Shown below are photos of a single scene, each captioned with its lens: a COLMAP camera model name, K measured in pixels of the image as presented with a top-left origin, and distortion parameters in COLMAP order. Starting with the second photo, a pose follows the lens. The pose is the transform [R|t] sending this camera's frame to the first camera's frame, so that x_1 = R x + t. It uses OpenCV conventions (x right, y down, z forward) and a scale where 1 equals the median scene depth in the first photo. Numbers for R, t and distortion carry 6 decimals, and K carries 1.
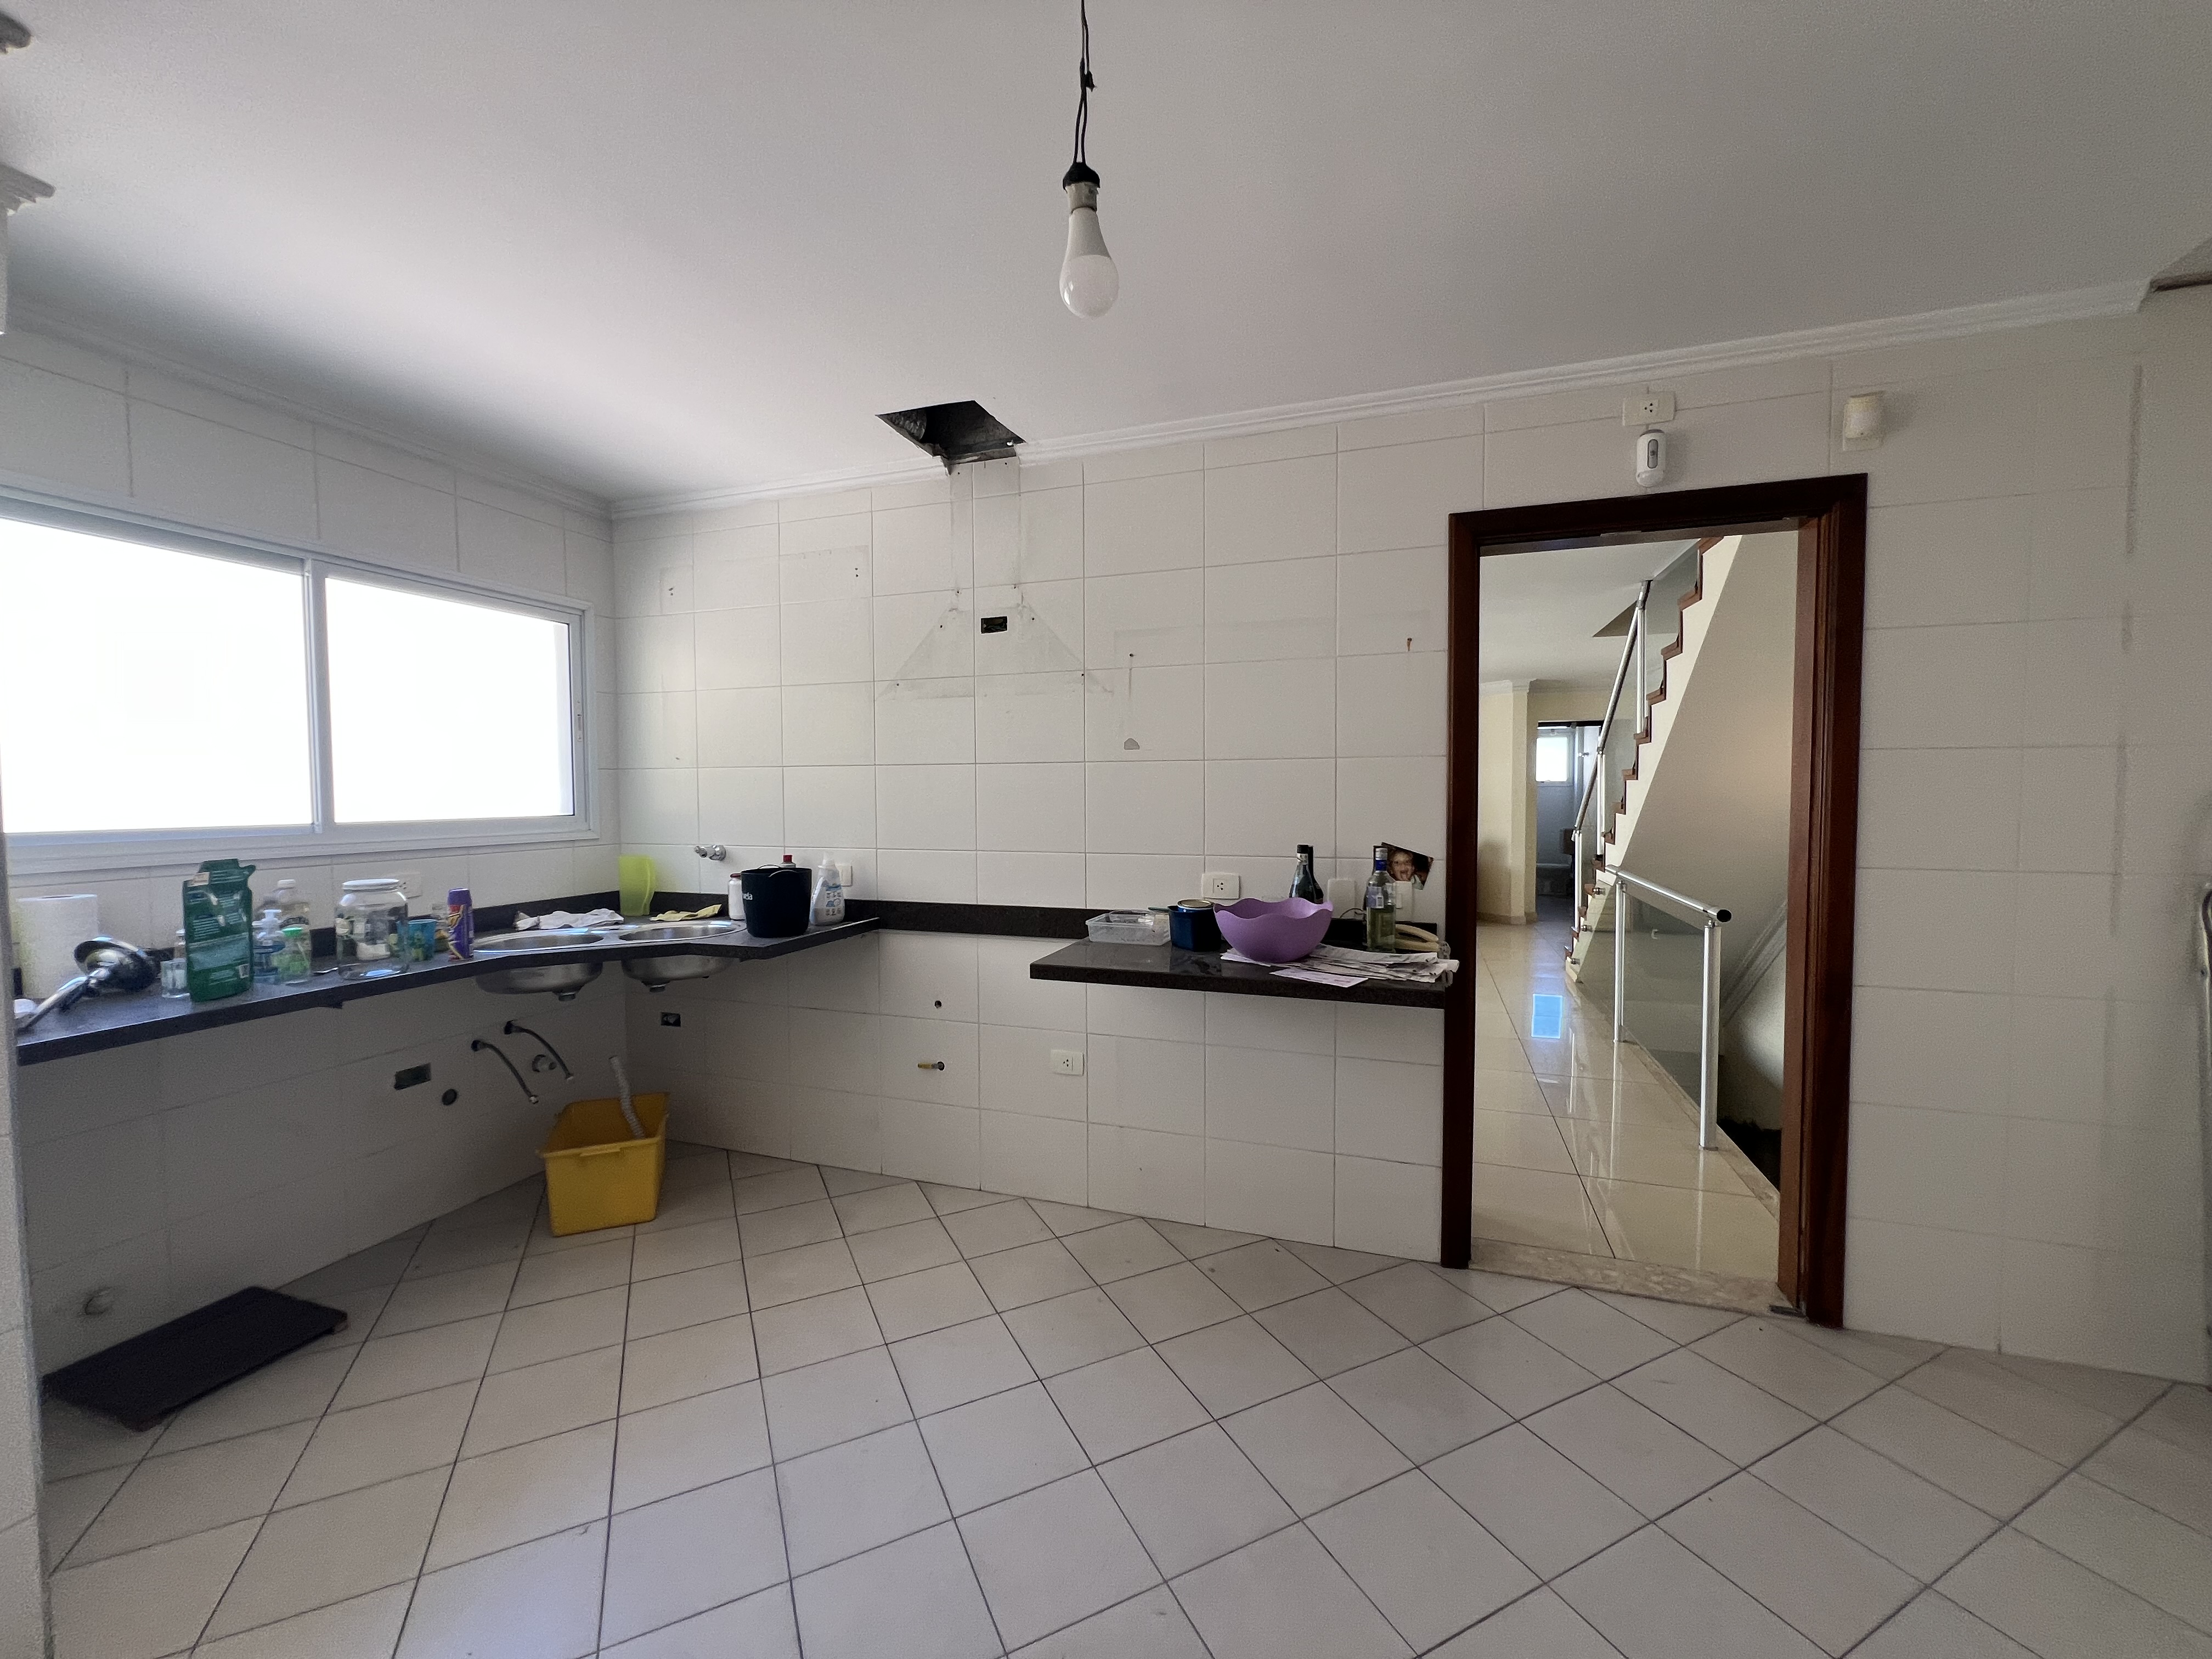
lens RADIAL K [[884.3, 0, 1106.0], [0, 884.3, 829.5], [0, 0, 1]] dist [-0.000535, -0.000300]
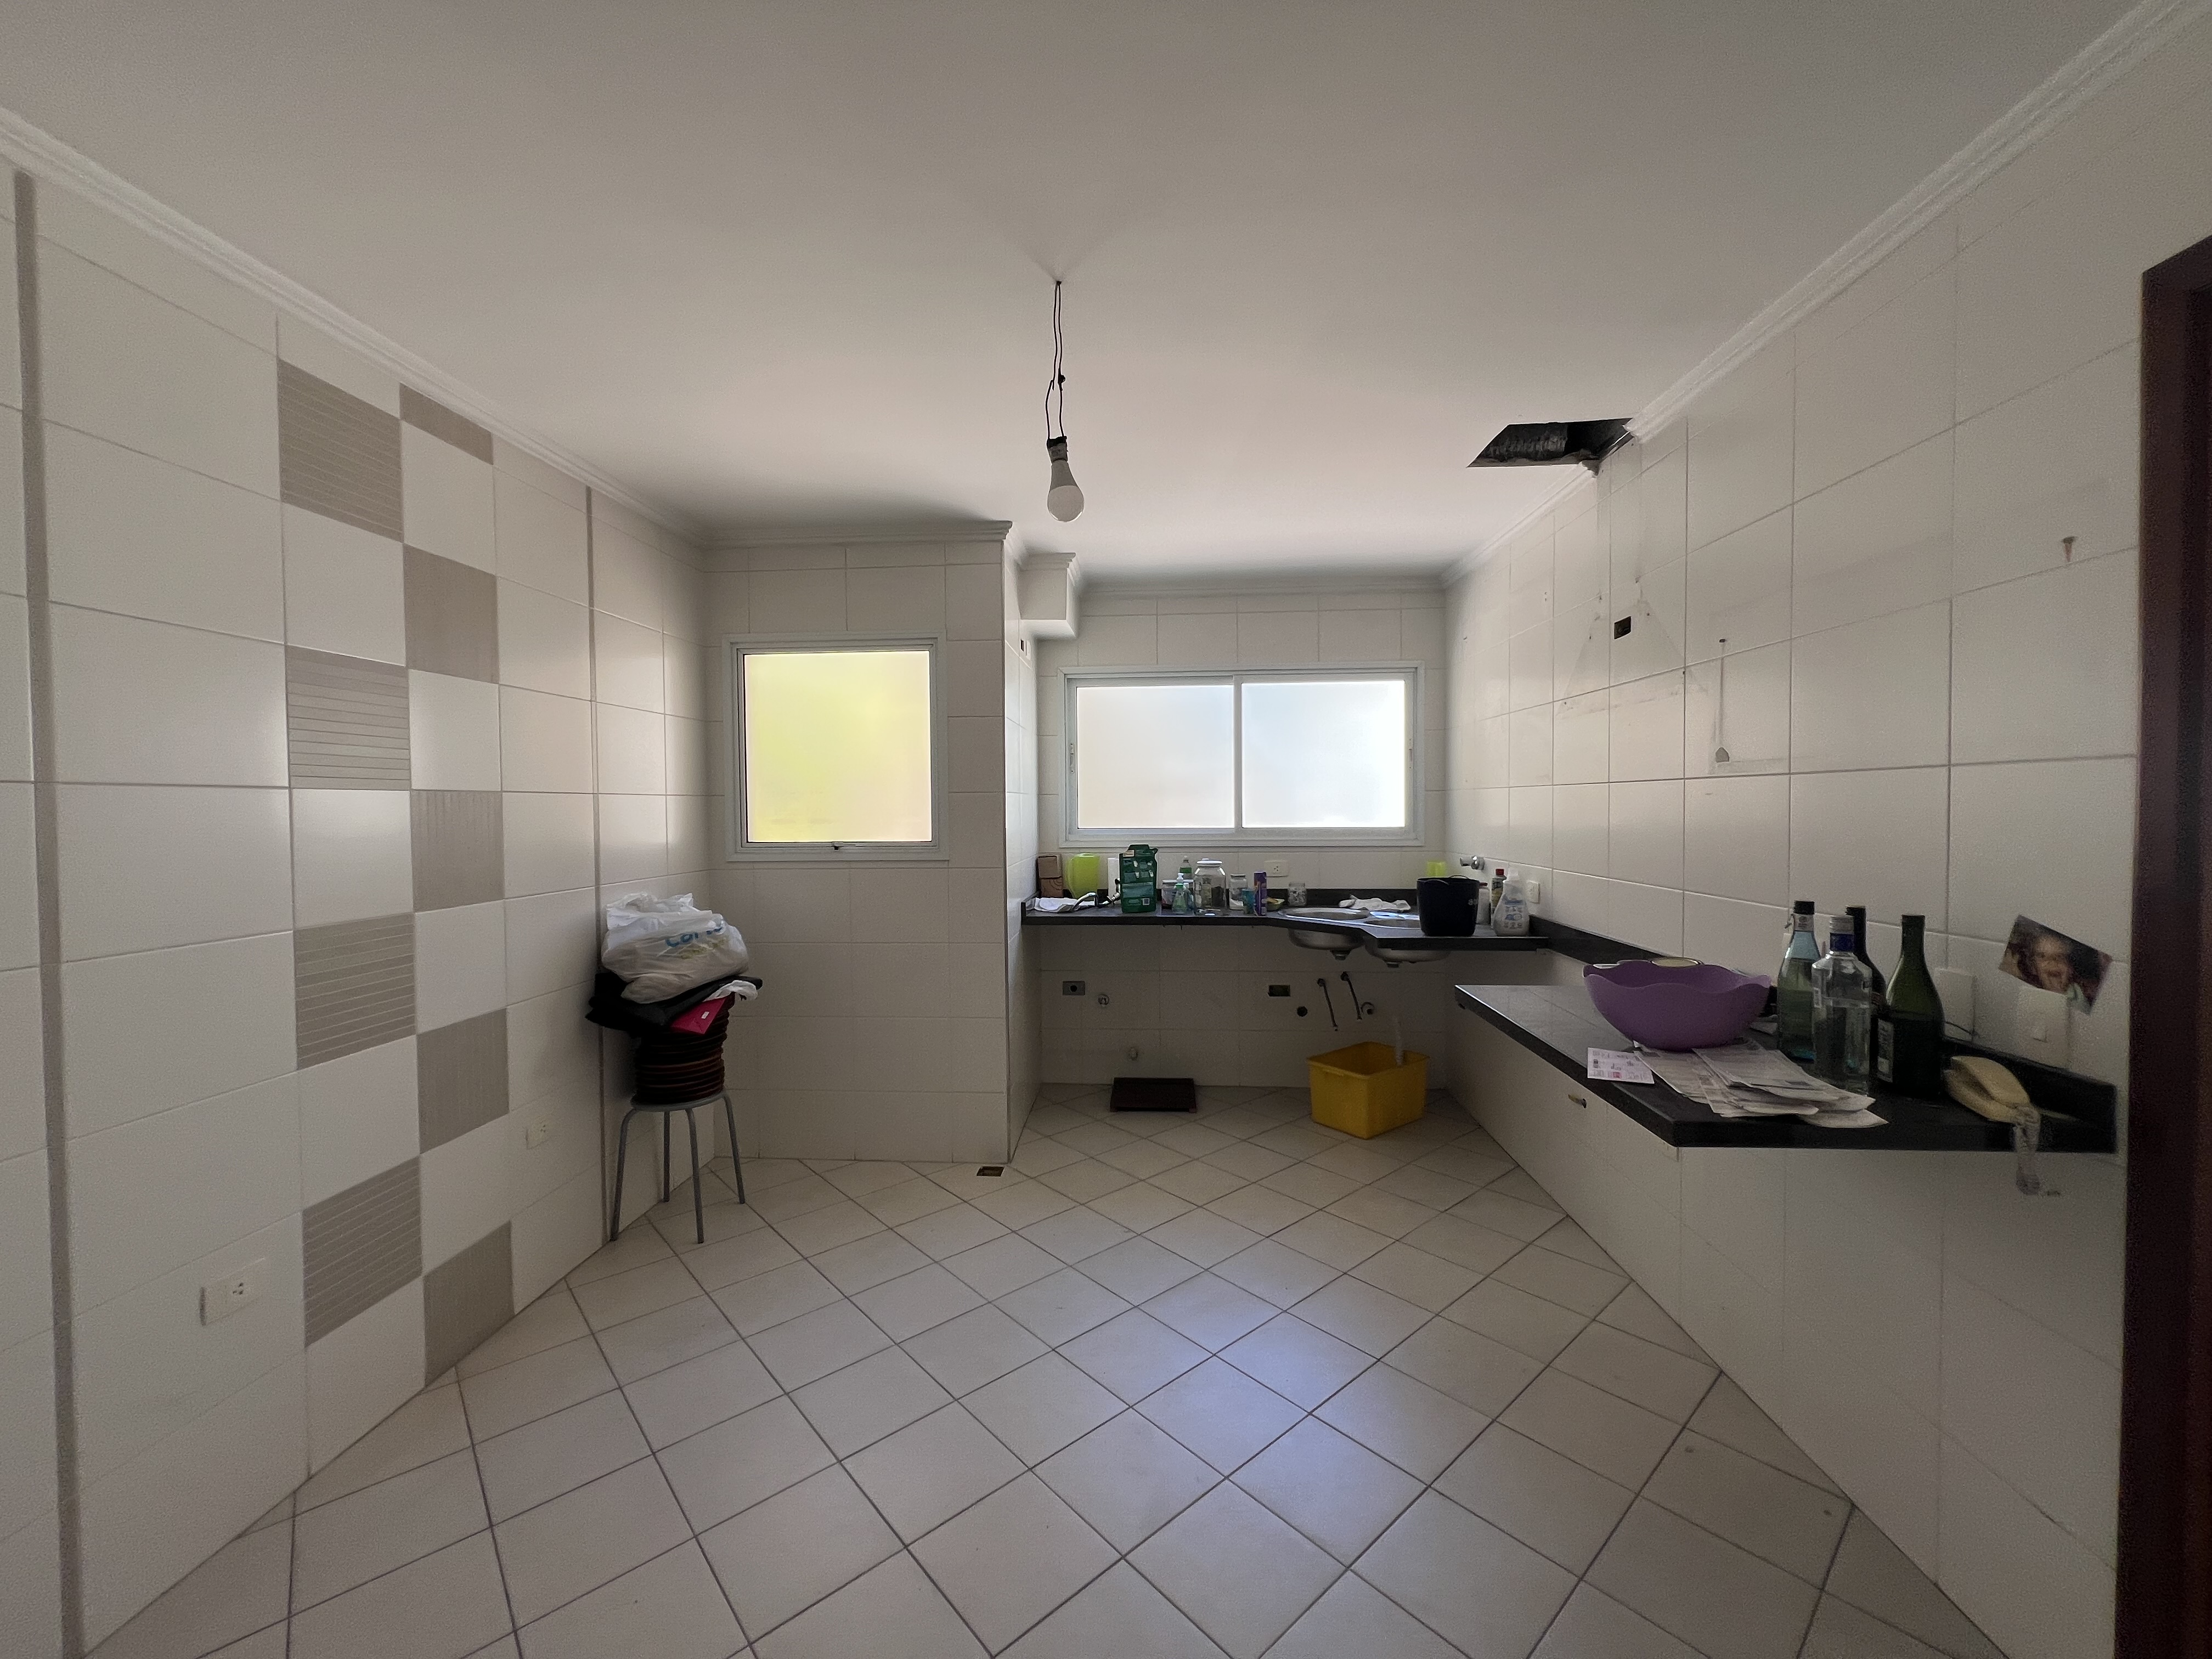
lens RADIAL K [[902.0, 0, 1106.0], [0, 902.0, 829.5], [0, 0, 1]] dist [-0.000597, -0.000316]
pose [[0.259242, 0.030135, -0.965342, 0.714342], [-0.037328, 0.999079, 0.021164, -0.030204], [0.965091, 0.030547, 0.260128, 0.295628]]
